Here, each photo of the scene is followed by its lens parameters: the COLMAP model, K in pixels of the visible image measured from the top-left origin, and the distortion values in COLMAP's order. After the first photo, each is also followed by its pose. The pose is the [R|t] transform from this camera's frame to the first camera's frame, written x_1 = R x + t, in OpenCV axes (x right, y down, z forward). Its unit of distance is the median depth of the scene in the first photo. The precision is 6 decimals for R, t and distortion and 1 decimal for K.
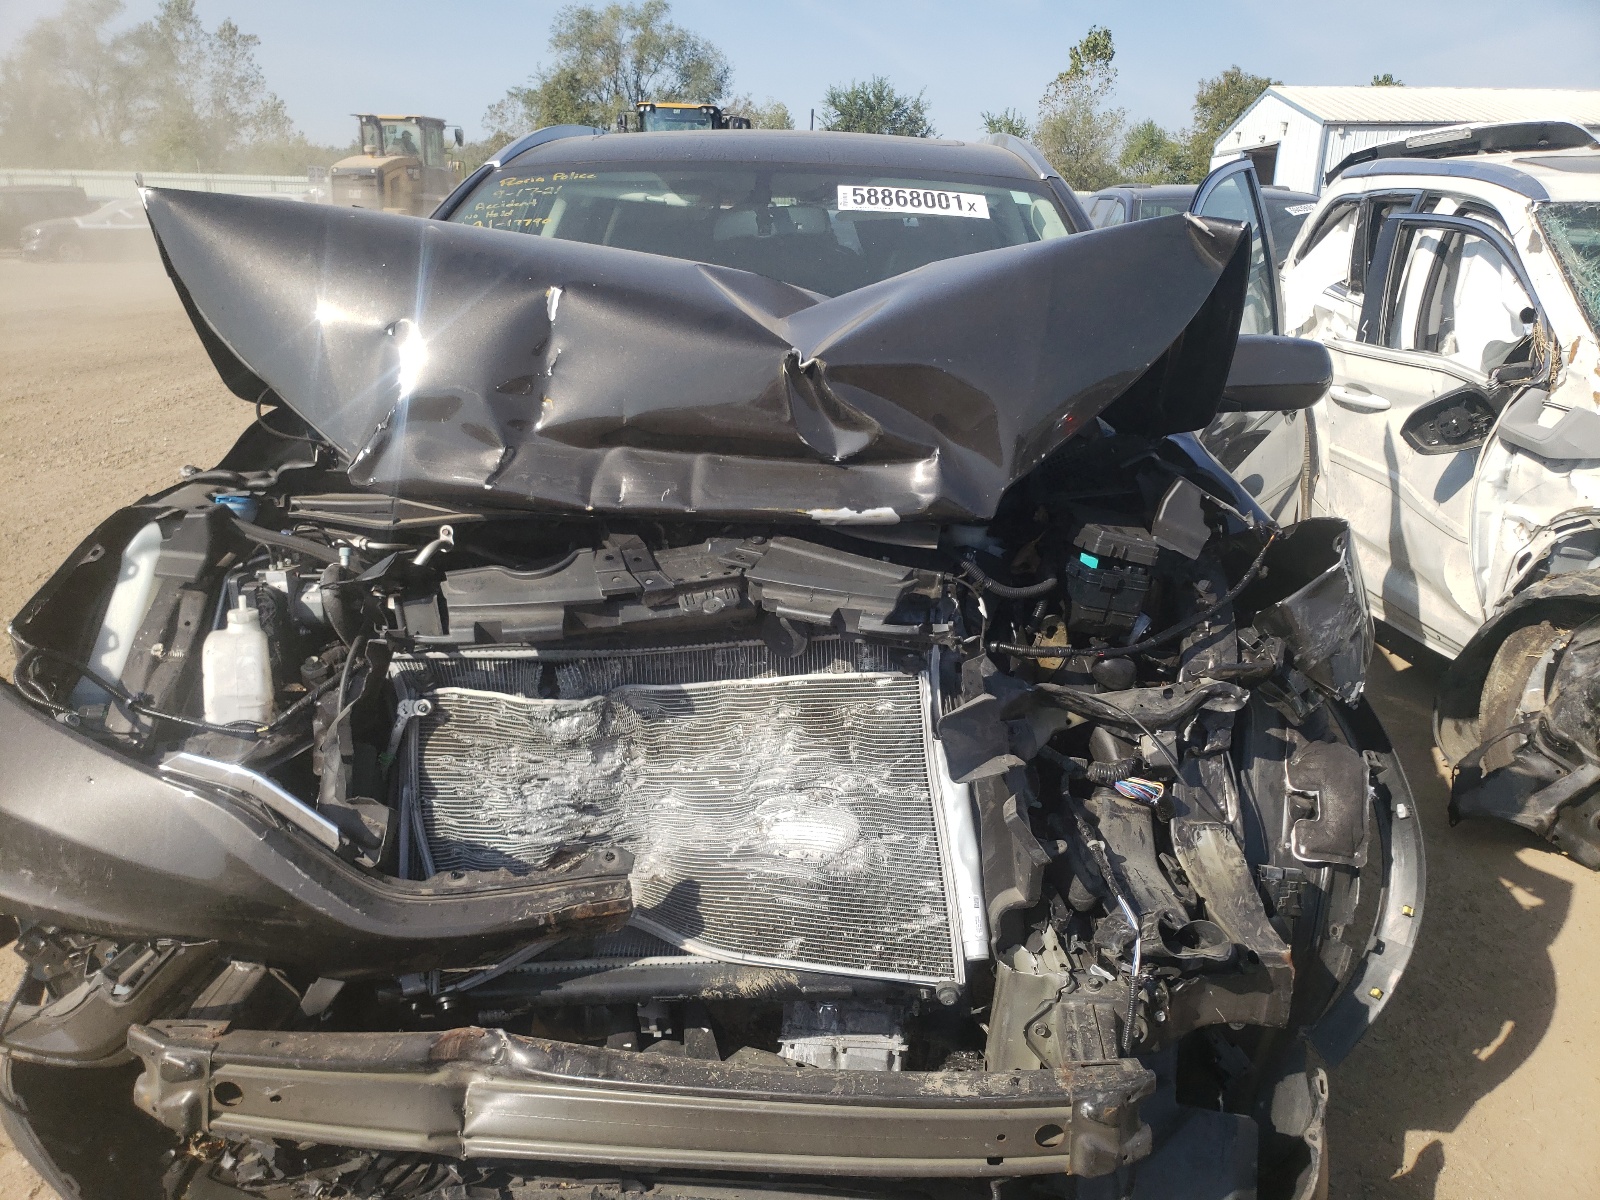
lens RADIAL K [[1248.4, 0, 800.0], [0, 1248.4, 600.0], [0, 0, 1]] dist [0.011487, 0.010162]
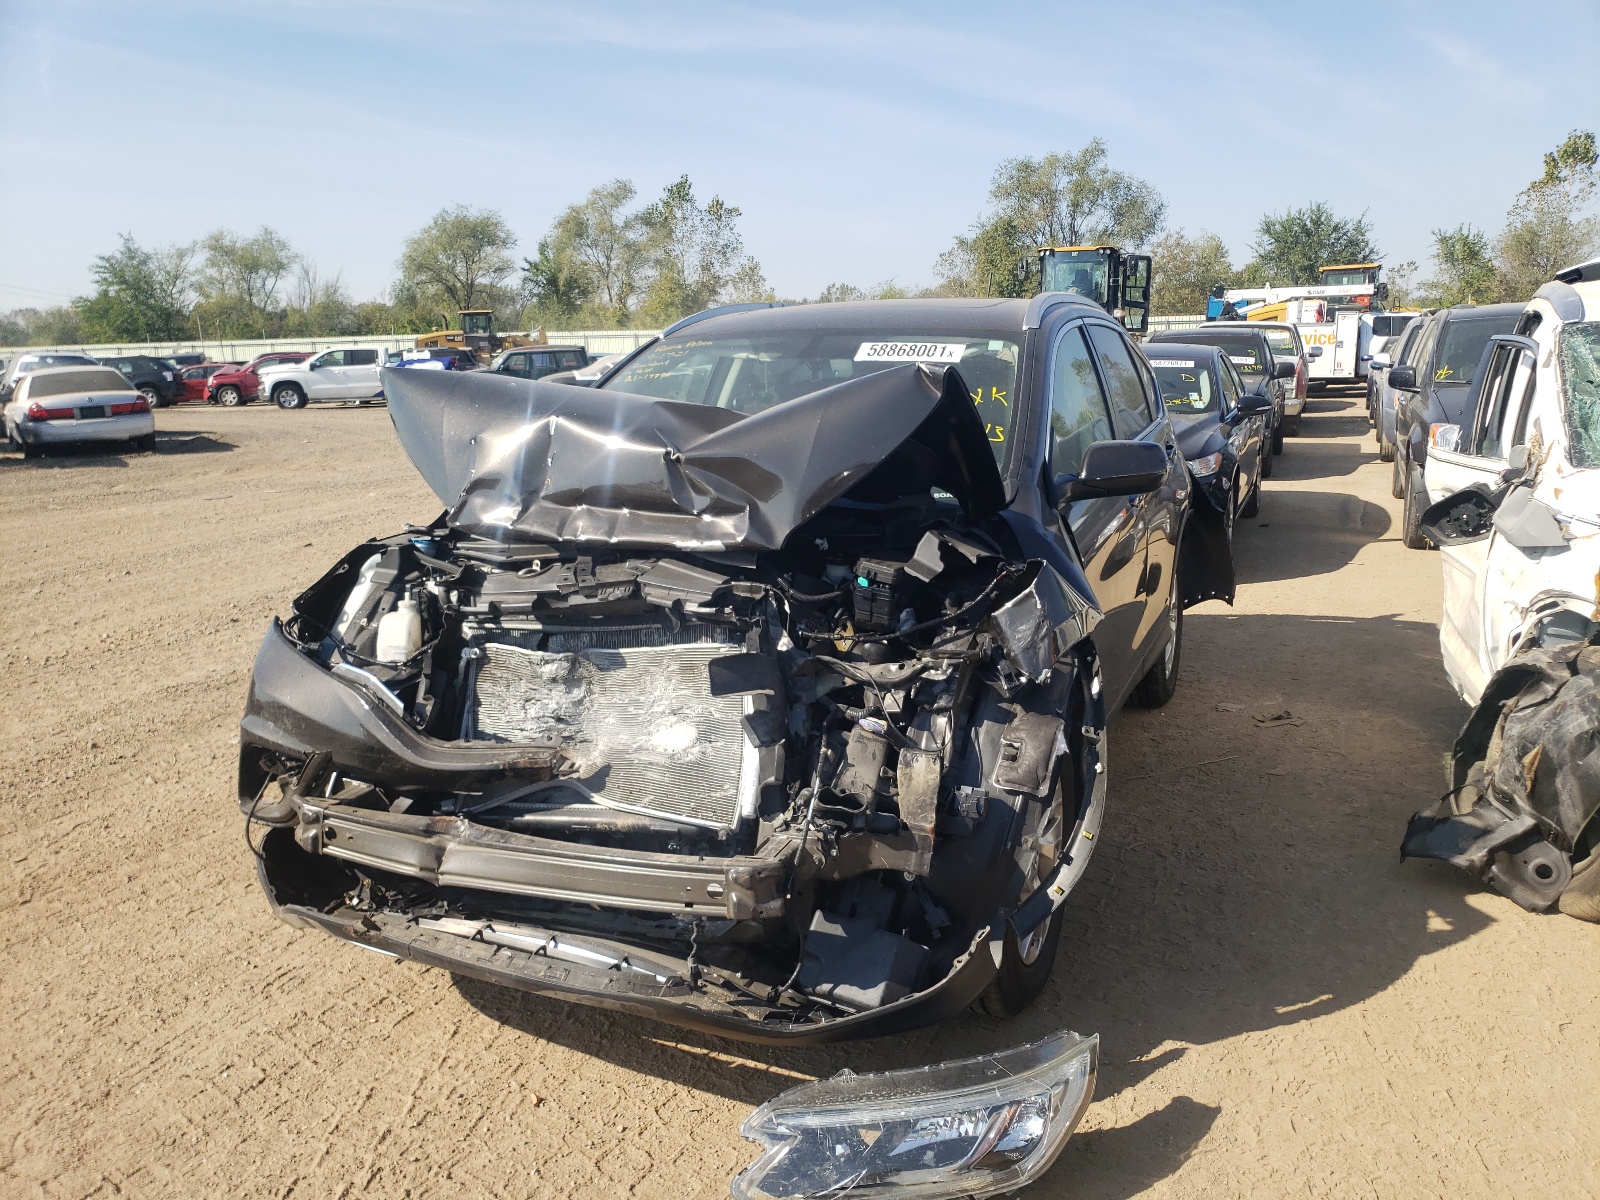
lens RADIAL K [[1205.3, 0, 800.0], [0, 1205.3, 600.0], [0, 0, 1]] dist [0.037020, -0.000106]
pose [[0.948482, 0.026207, -0.315746, 0.648168], [-0.056552, 0.994573, -0.087329, 0.131294], [0.311743, 0.100686, 0.944817, -0.453708]]
